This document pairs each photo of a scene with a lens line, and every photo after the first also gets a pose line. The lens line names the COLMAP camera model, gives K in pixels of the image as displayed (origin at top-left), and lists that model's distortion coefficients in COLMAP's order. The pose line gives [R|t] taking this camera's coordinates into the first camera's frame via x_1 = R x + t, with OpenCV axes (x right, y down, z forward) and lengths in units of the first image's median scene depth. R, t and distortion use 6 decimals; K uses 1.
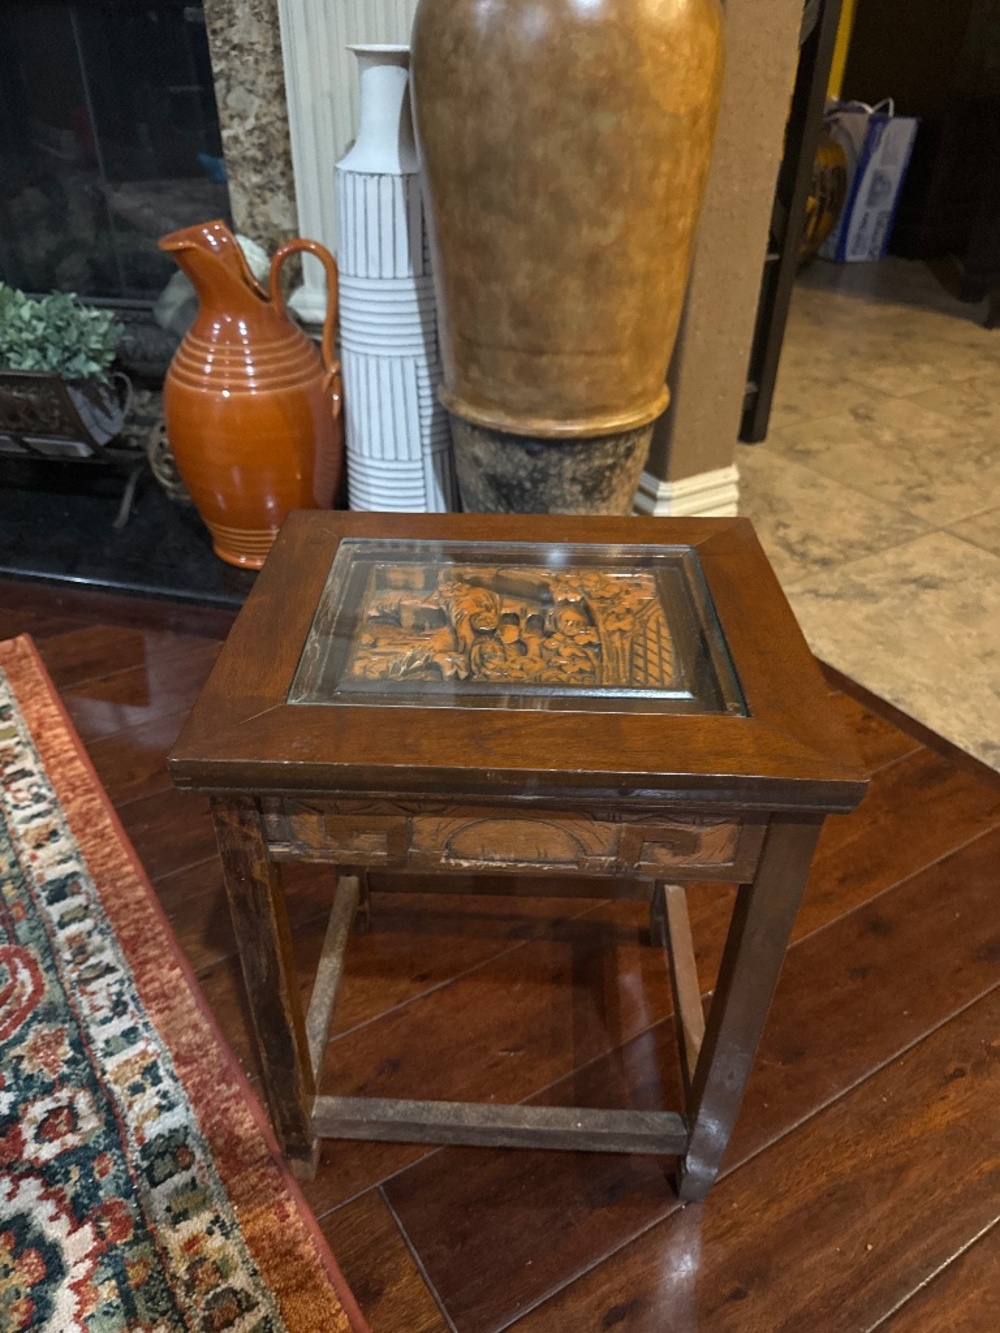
lens RADIAL K [[978.2, 0, 495.2], [0, 978.2, 672.5], [0, 0, 1]] dist [0.066455, -0.117488]
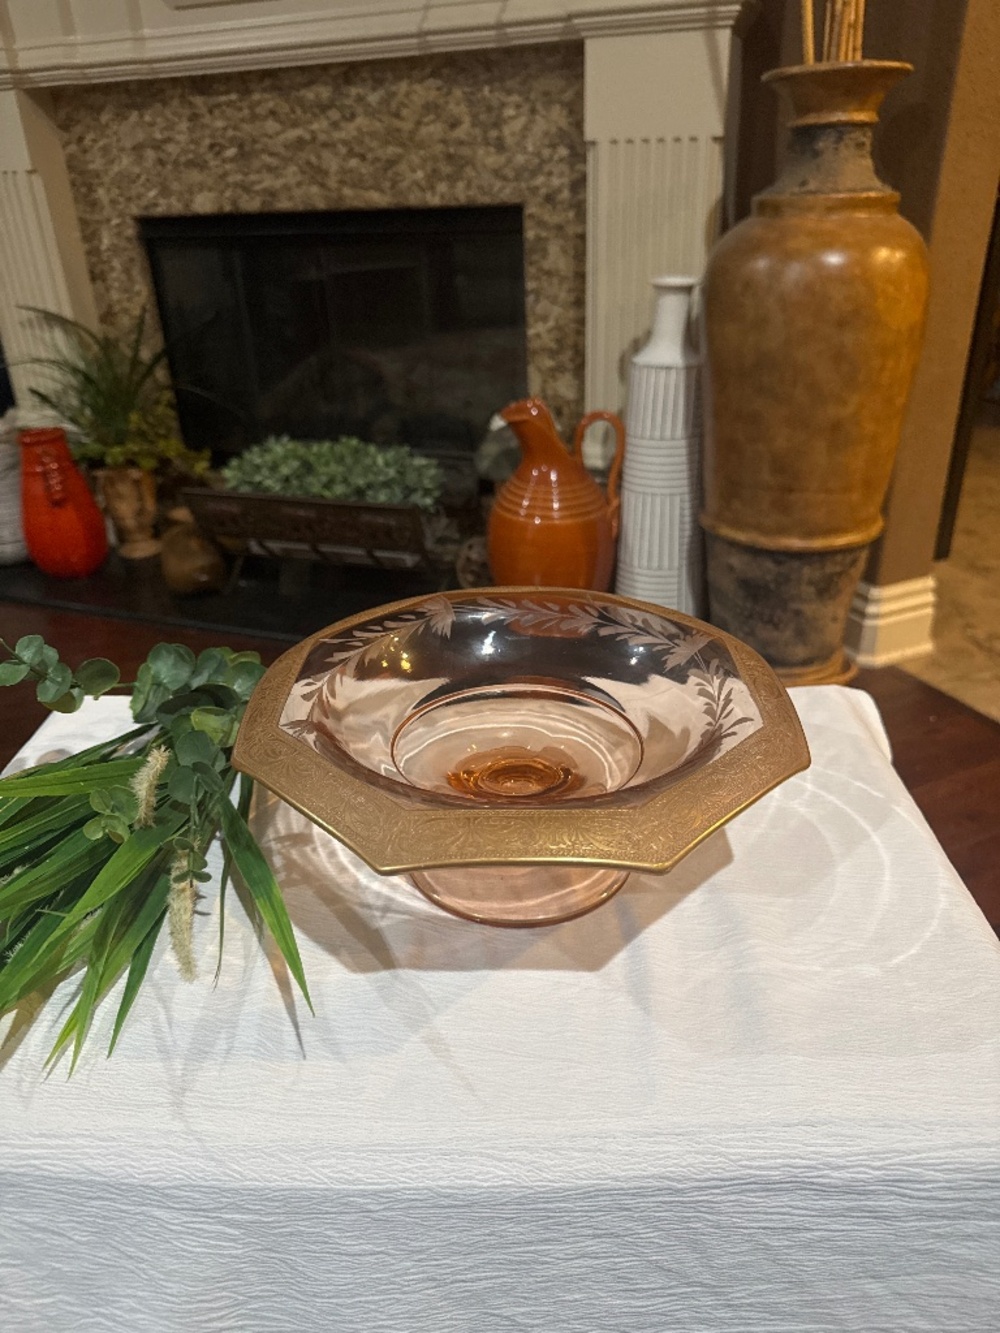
lens RADIAL K [[984.3, 0, 498.4], [0, 984.3, 672.8], [0, 0, 1]] dist [-0.008495, 0.000873]
pose [[0.989923, 0.023258, -0.139681, -0.145354], [-0.039765, 0.992386, -0.116575, 0.092470], [0.135906, 0.120955, 0.983310, -0.334326]]
